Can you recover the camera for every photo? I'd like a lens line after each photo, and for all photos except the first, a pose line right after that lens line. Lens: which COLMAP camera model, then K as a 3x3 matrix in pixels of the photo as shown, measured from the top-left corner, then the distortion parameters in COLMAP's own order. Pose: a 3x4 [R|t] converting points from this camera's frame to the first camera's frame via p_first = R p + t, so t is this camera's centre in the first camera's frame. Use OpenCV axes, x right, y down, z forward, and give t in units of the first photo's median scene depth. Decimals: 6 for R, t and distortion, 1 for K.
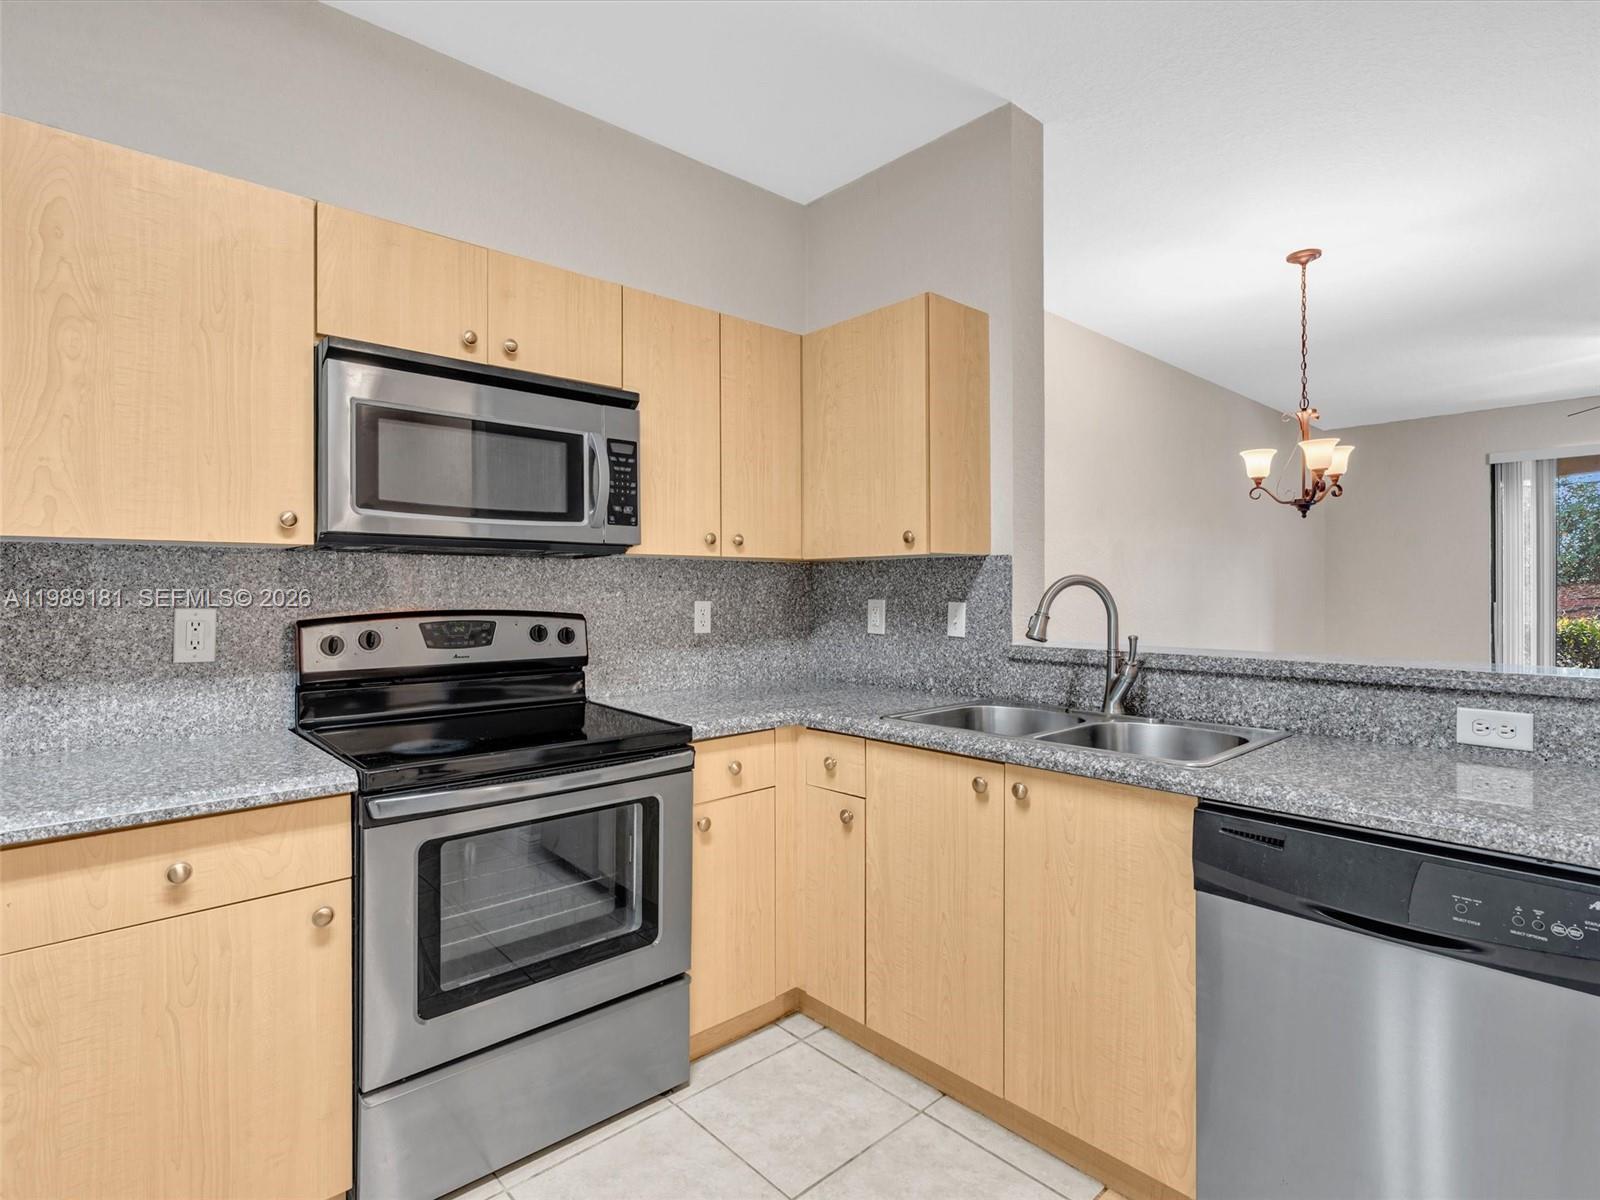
lens RADIAL K [[811.3, 0, 795.9], [0, 811.3, 588.9], [0, 0, 1]] dist [-0.003821, 0.000218]
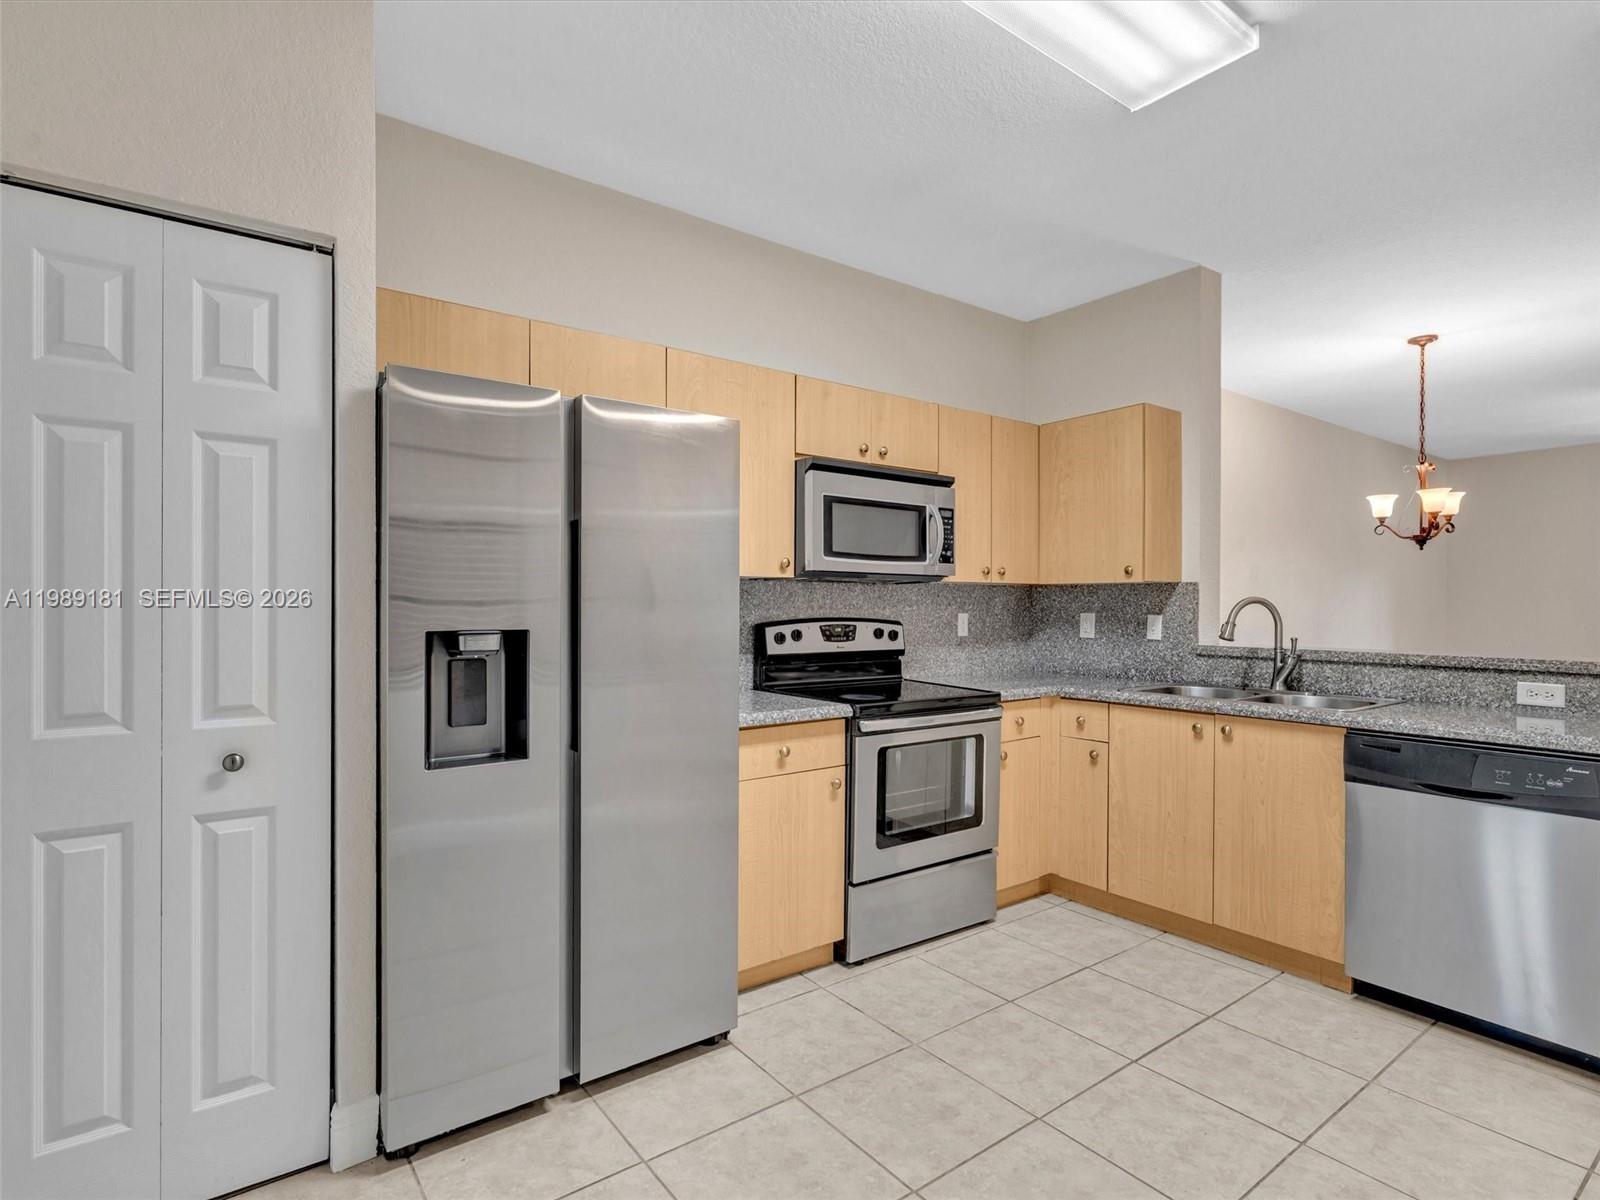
lens RADIAL K [[820.0, 0, 795.1], [0, 820.0, 606.8], [0, 0, 1]] dist [-0.003377, 0.001239]
pose [[0.995062, 0.005730, -0.099086, -0.339243], [-0.005487, 0.999981, 0.002717, 0.001601], [0.099100, -0.002160, 0.995075, -0.575196]]
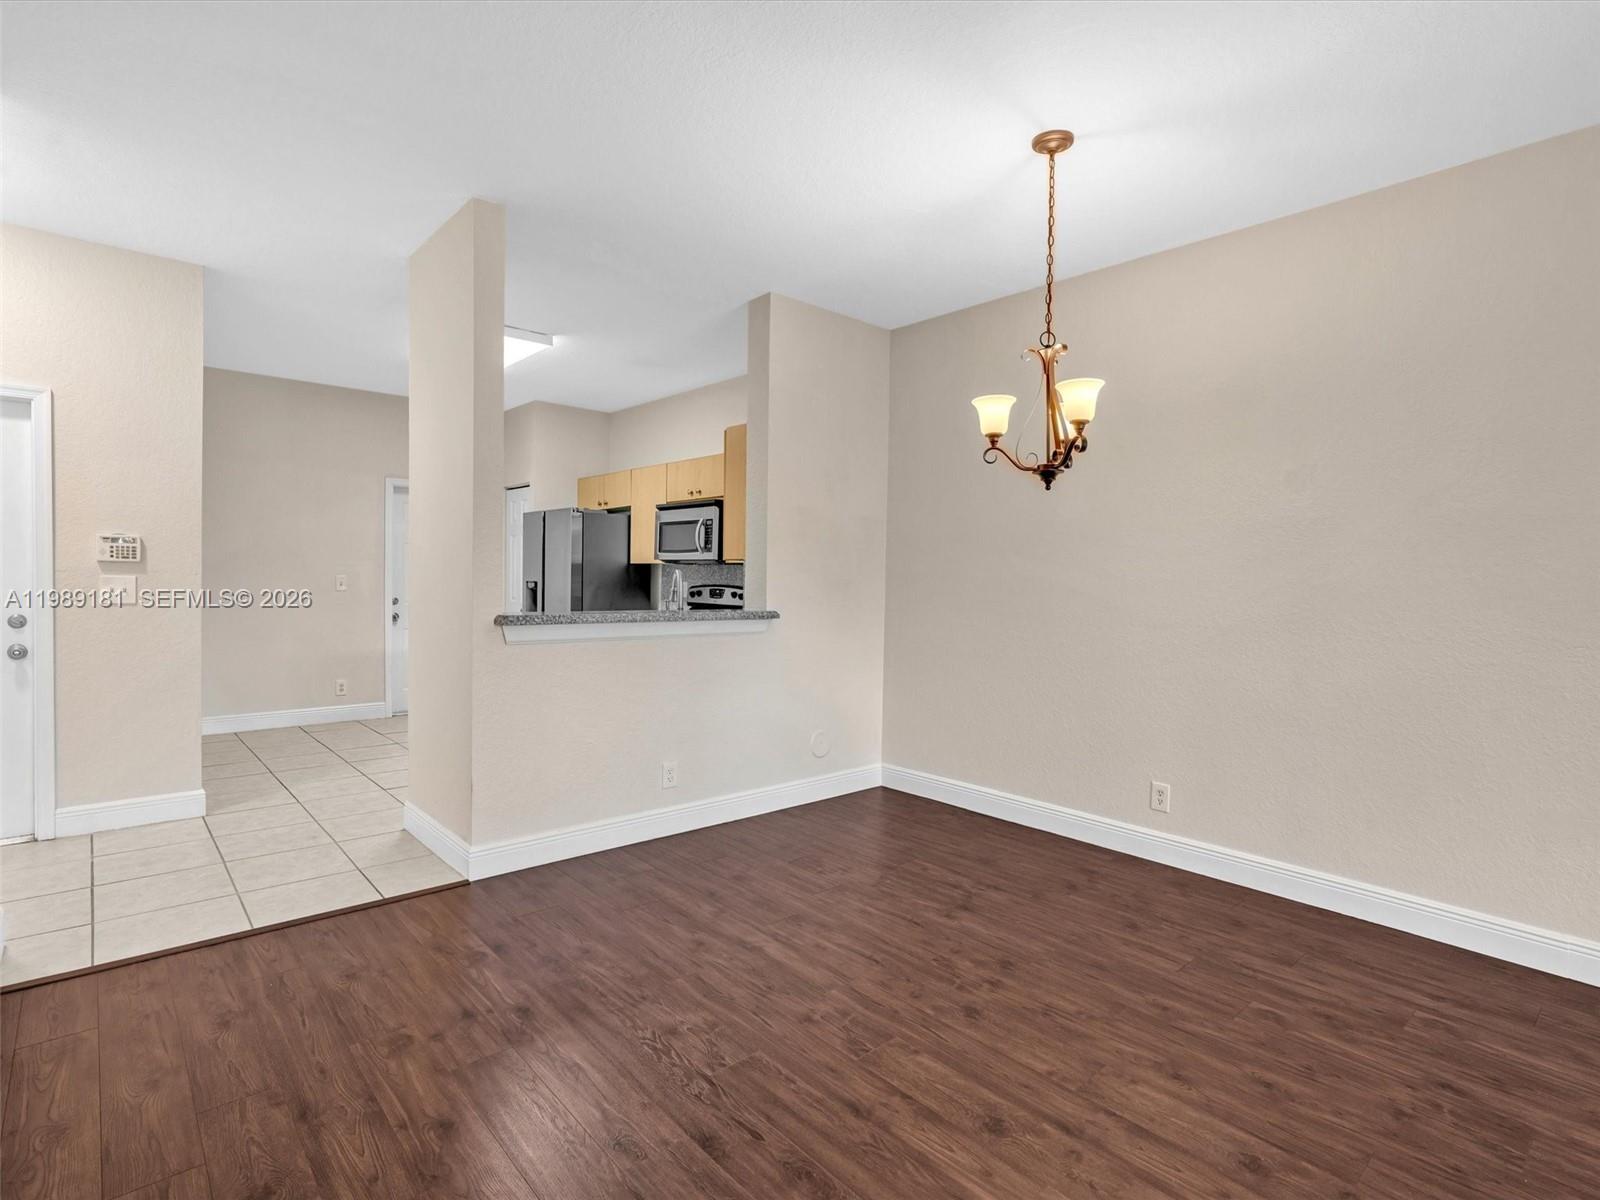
lens RADIAL K [[806.0, 0, 793.3], [0, 806.0, 600.7], [0, 0, 1]] dist [-0.004453, 0.001395]
pose [[-0.016162, 0.028502, -0.999463, 2.311319], [-0.018800, 0.999408, 0.028804, -0.002334], [0.999693, 0.019255, -0.015617, 1.293313]]
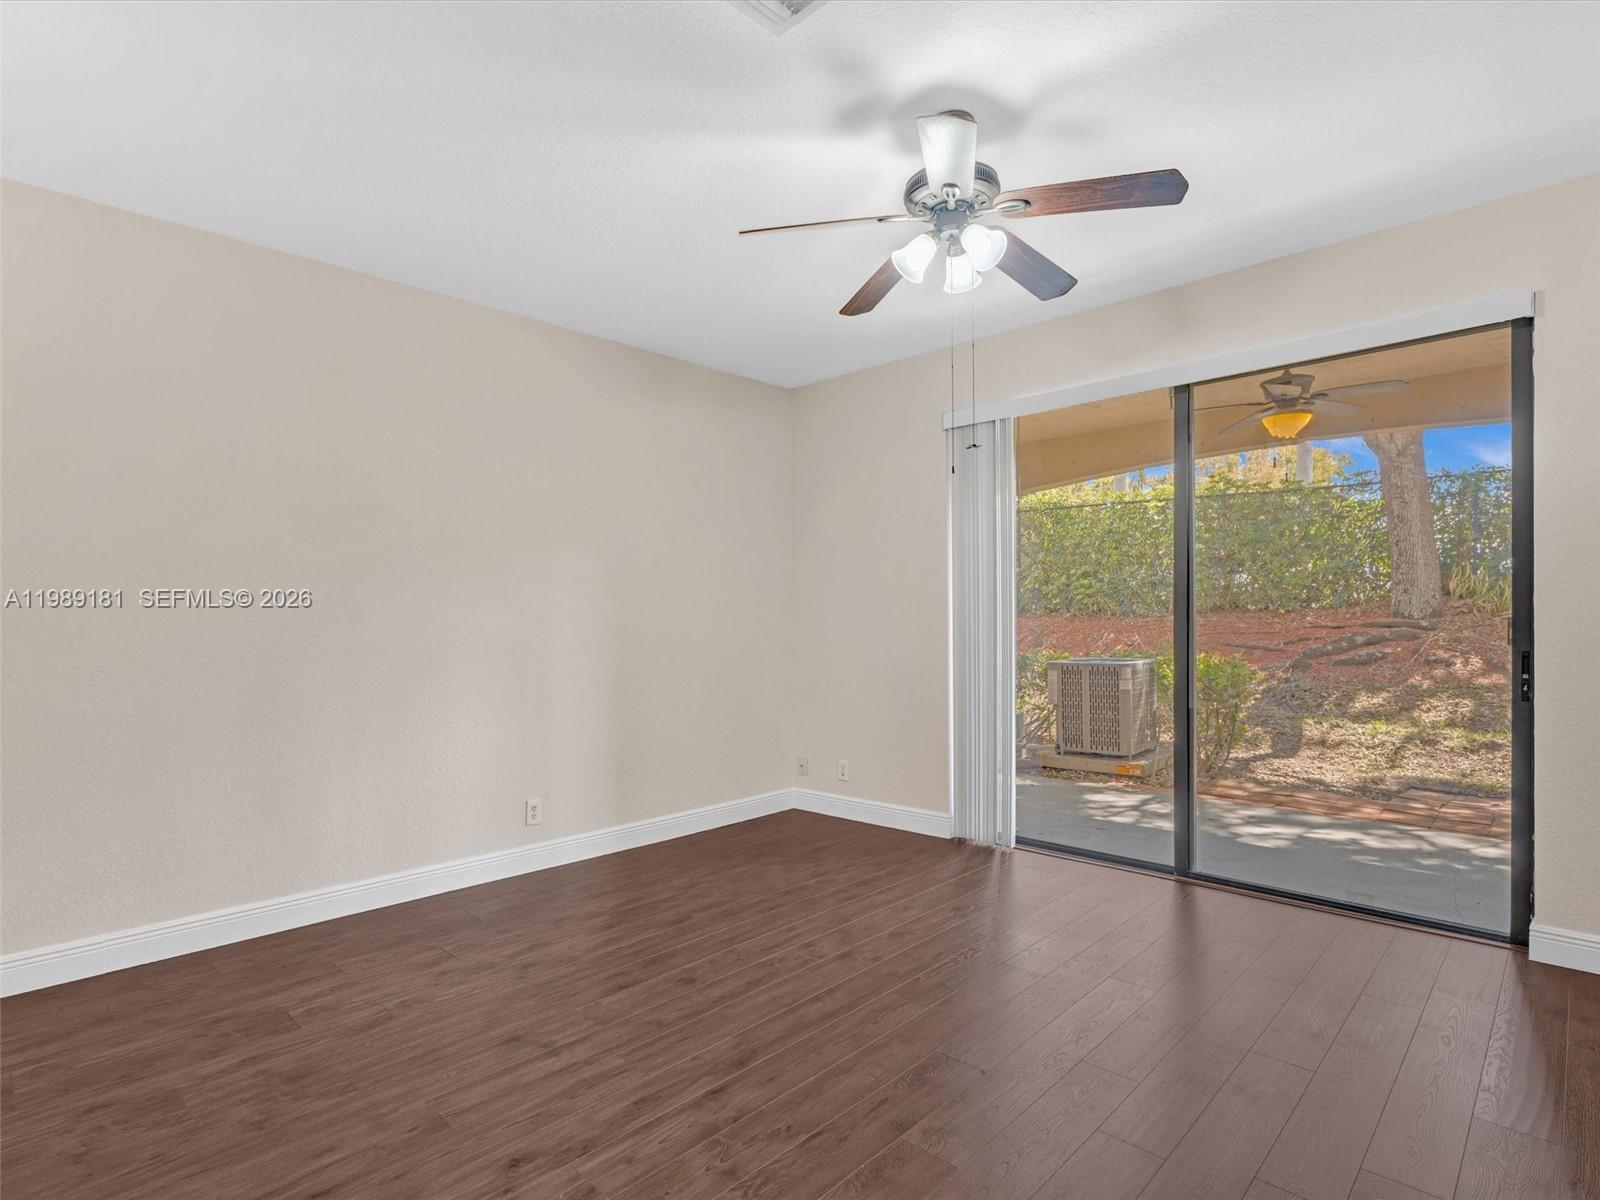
lens RADIAL K [[824.9, 0, 787.3], [0, 824.9, 629.8], [0, 0, 1]] dist [-0.003621, 0.001207]
pose [[0.998123, -0.006823, 0.060861, 2.147501], [0.005971, 0.999882, 0.014176, -0.001825], [-0.060951, -0.013786, 0.998046, 1.035344]]
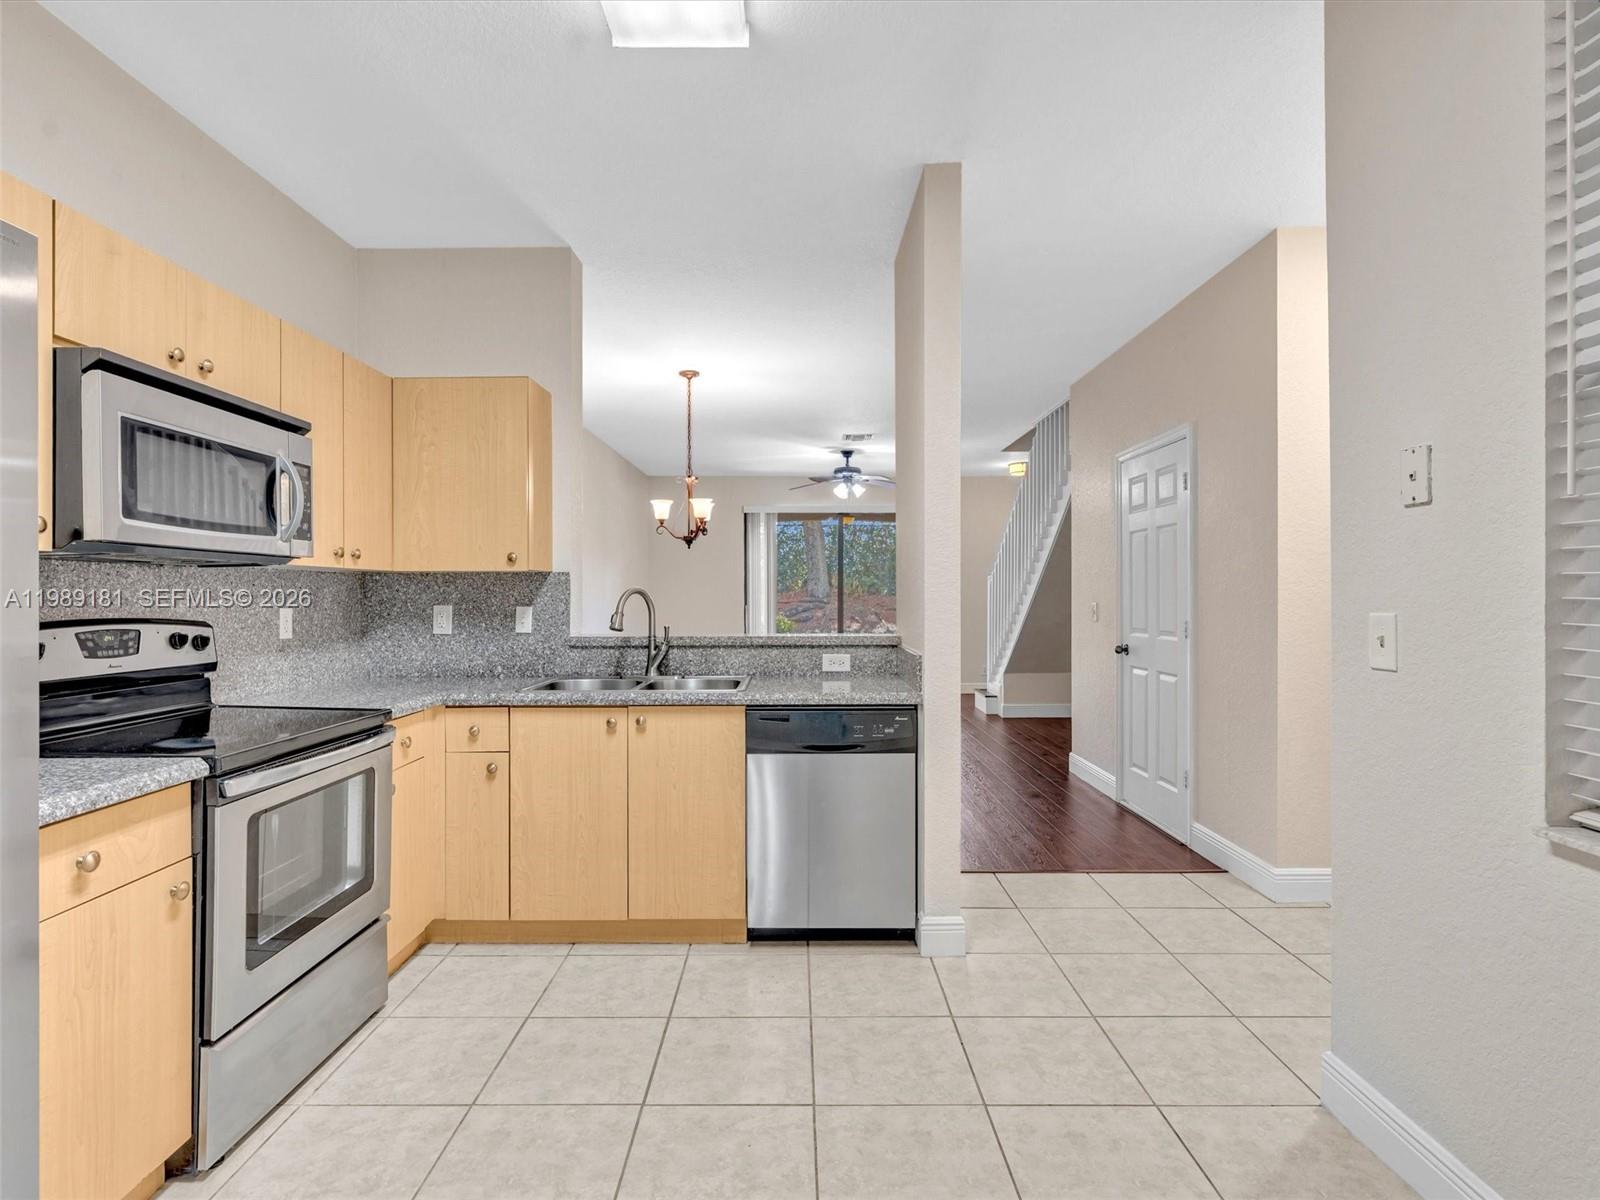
lens RADIAL K [[811.9, 0, 797.2], [0, 811.9, 594.5], [0, 0, 1]] dist [-0.002686, -0.000188]
pose [[0.673823, 0.001048, 0.738892, -0.572221], [0.000945, 0.999997, -0.002280, 0.000268], [-0.738892, 0.002235, 0.673820, -0.257748]]
